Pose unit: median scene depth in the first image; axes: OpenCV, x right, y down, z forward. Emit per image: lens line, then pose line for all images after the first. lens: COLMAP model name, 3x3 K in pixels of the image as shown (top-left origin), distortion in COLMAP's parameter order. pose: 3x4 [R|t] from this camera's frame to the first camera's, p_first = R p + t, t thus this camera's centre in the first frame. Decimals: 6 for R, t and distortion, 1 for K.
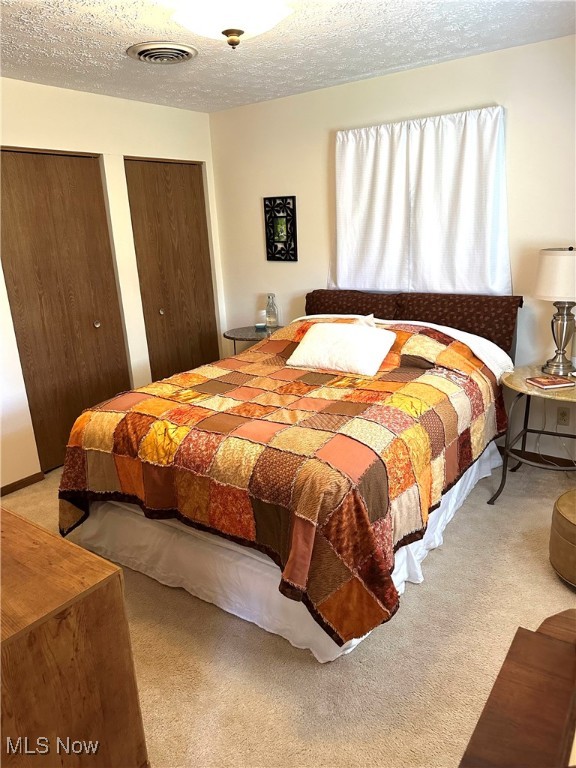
lens RADIAL K [[537.4, 0, 288.0], [0, 537.4, 384.0], [0, 0, 1]] dist [0.129064, -0.249938]
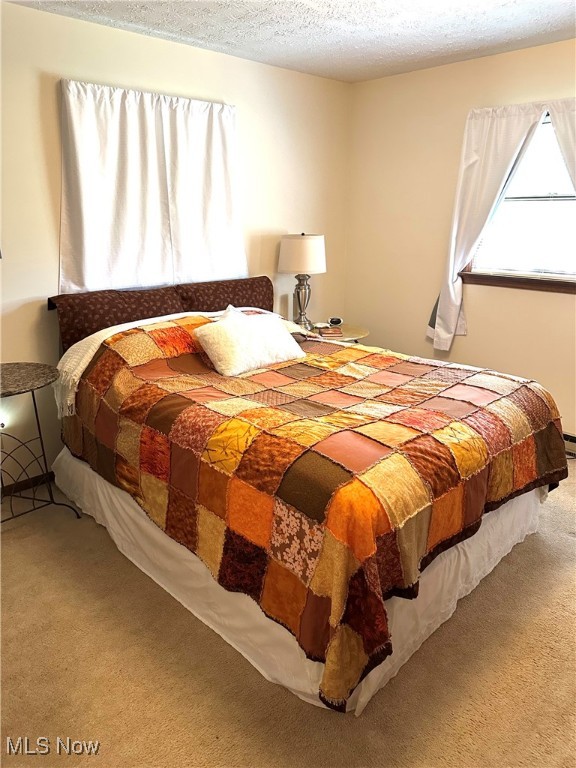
lens RADIAL K [[537.4, 0, 288.0], [0, 537.4, 384.0], [0, 0, 1]] dist [0.129064, -0.249938]
pose [[0.153774, -0.250714, 0.955770, -0.696929], [0.270534, 0.940997, 0.203313, -0.151617], [-0.950350, 0.227304, 0.212528, 0.688600]]
